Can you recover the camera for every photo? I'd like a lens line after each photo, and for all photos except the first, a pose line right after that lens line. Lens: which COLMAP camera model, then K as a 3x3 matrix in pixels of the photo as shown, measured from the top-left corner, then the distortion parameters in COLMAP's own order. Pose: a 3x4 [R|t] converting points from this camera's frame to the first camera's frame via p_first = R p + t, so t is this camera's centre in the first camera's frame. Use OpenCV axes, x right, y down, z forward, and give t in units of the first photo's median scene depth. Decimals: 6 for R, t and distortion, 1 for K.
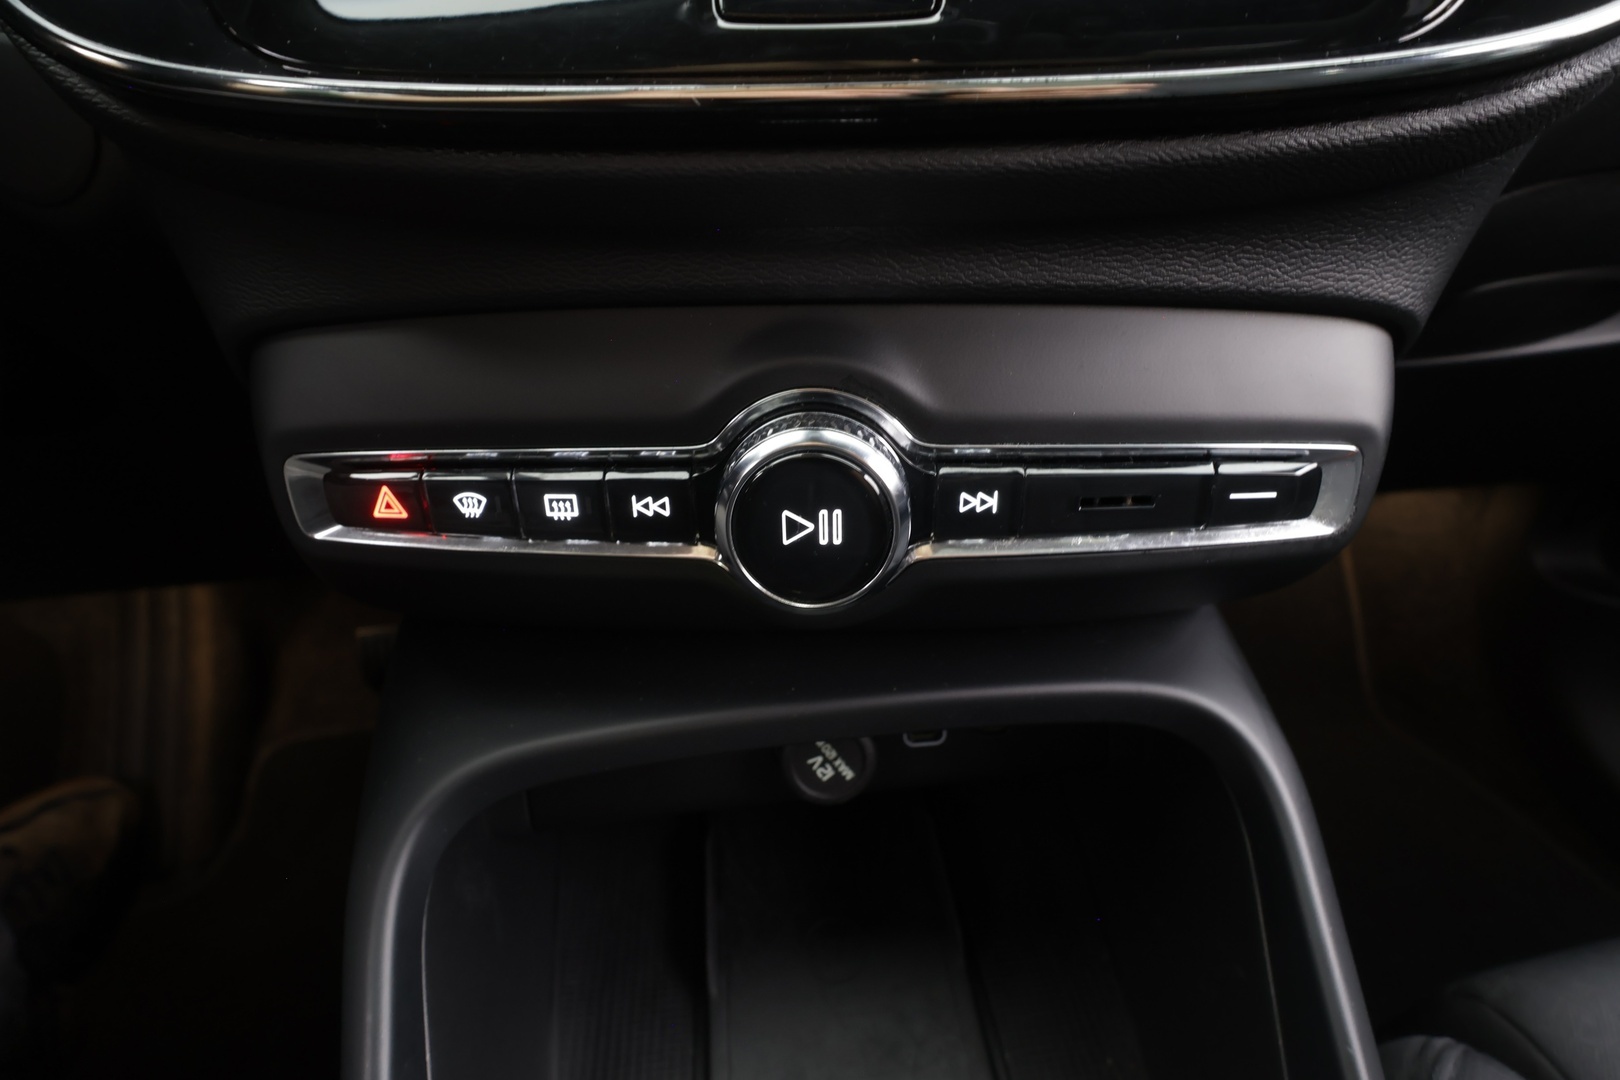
lens RADIAL K [[756.5, 0, 810.0], [0, 756.5, 540.0], [0, 0, 1]] dist [0.000119, 0.001322]
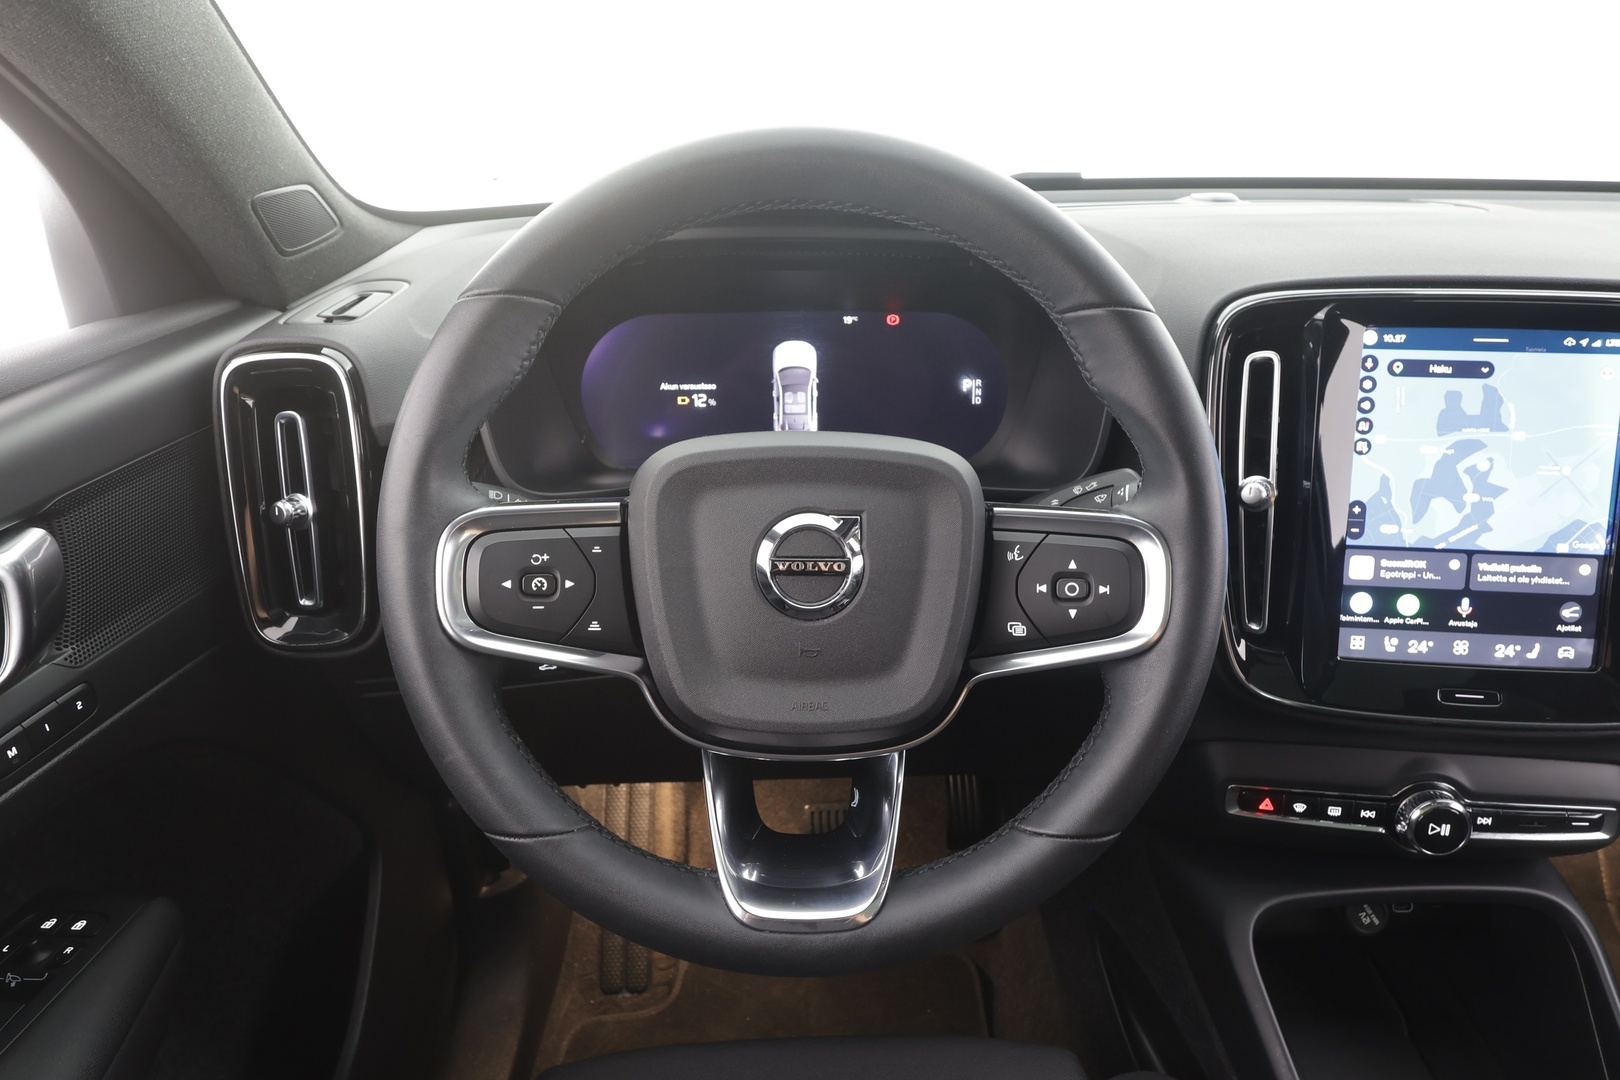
lens RADIAL K [[939.3, 0, 810.0], [0, 939.3, 540.0], [0, 0, 1]] dist [0.003275, 0.001591]
pose [[0.997325, 0.051705, -0.051666, -2.199094], [-0.058499, 0.988414, -0.140058, -0.449046], [0.043826, 0.142705, 0.988794, -2.821866]]
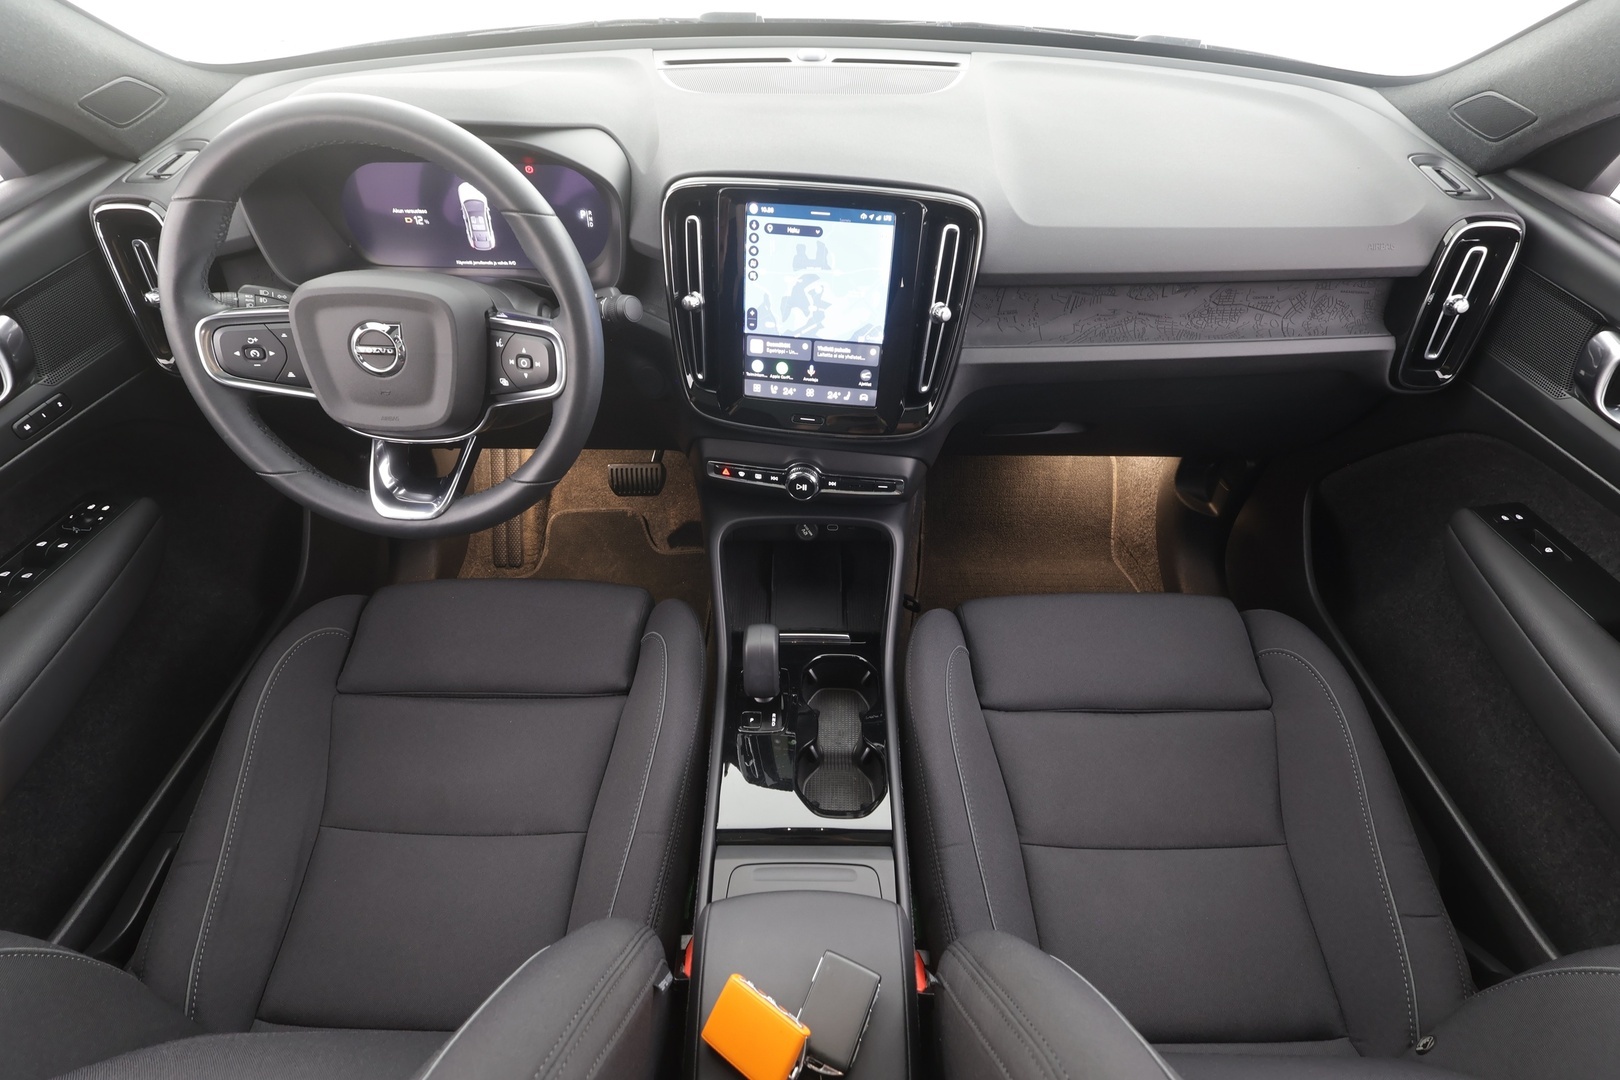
lens RADIAL K [[756.5, 0, 810.0], [0, 756.5, 540.0], [0, 0, 1]] dist [0.000119, 0.001322]
pose [[0.993606, 0.101702, -0.049023, 0.363918], [-0.087735, 0.968827, 0.231681, -0.898888], [0.071058, -0.225899, 0.971556, -4.414178]]
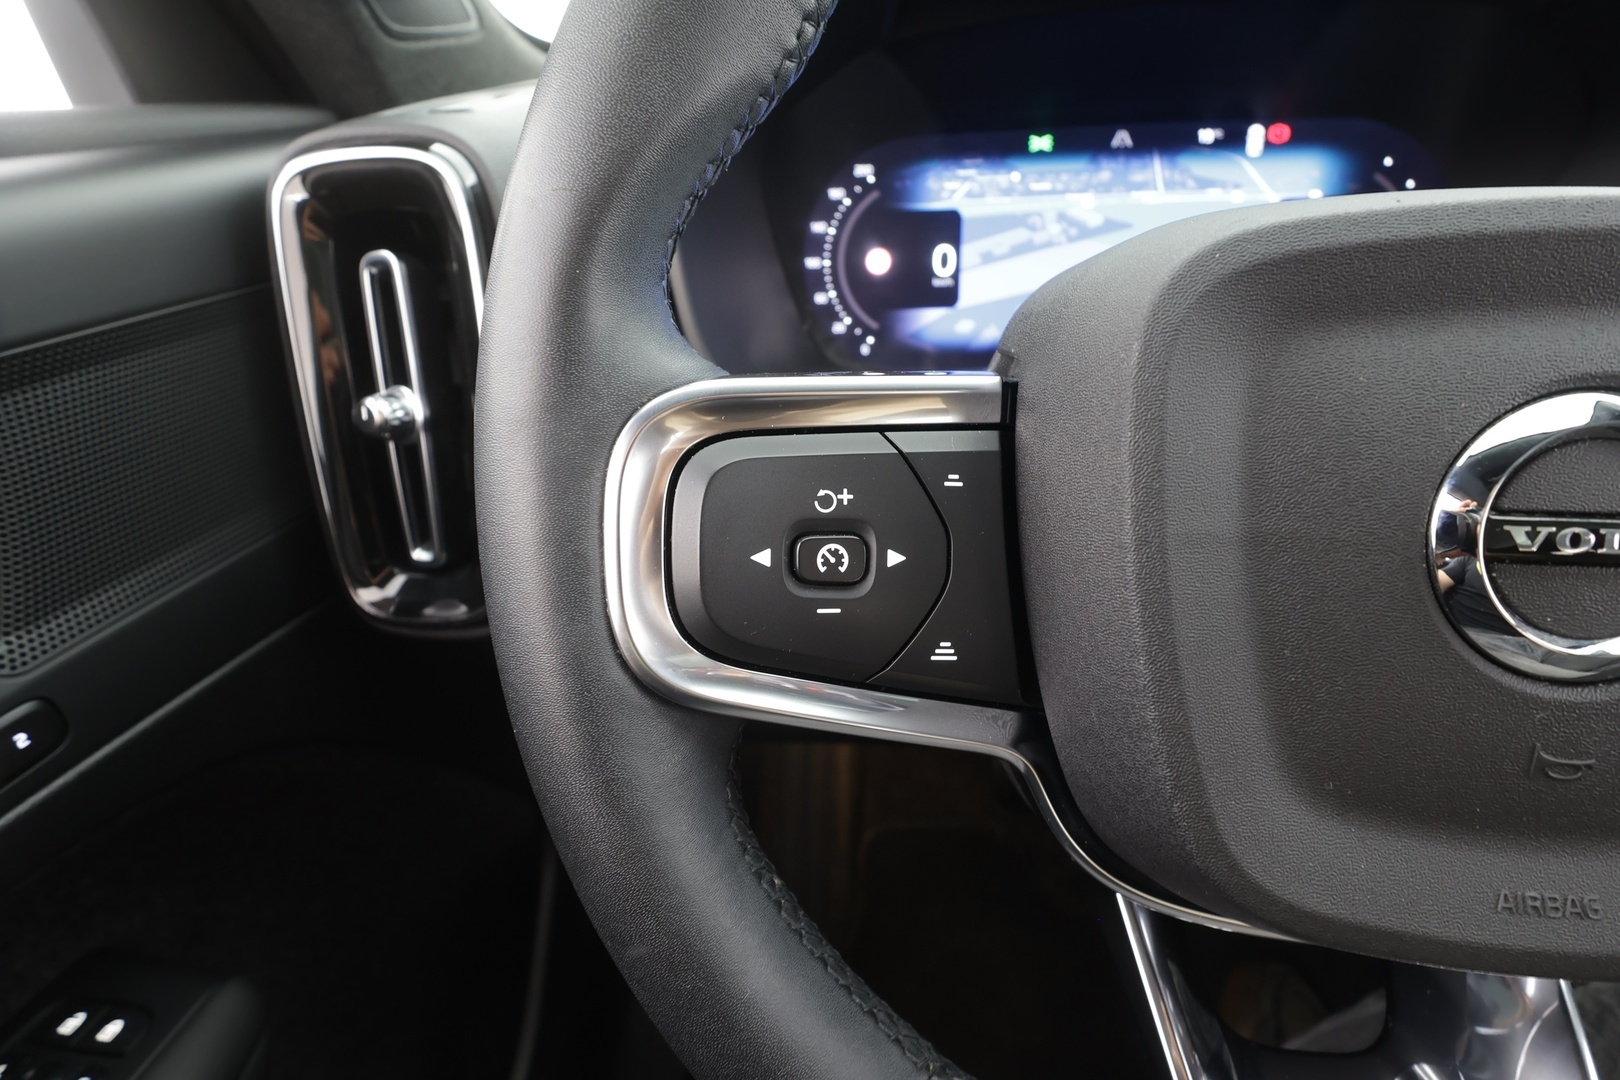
lens RADIAL K [[756.5, 0, 810.0], [0, 756.5, 540.0], [0, 0, 1]] dist [0.000119, 0.001322]
pose [[0.982687, 0.082407, -0.165938, -2.964793], [-0.091665, 0.994588, -0.048916, -0.626395], [0.161009, 0.063279, 0.984922, -1.142530]]
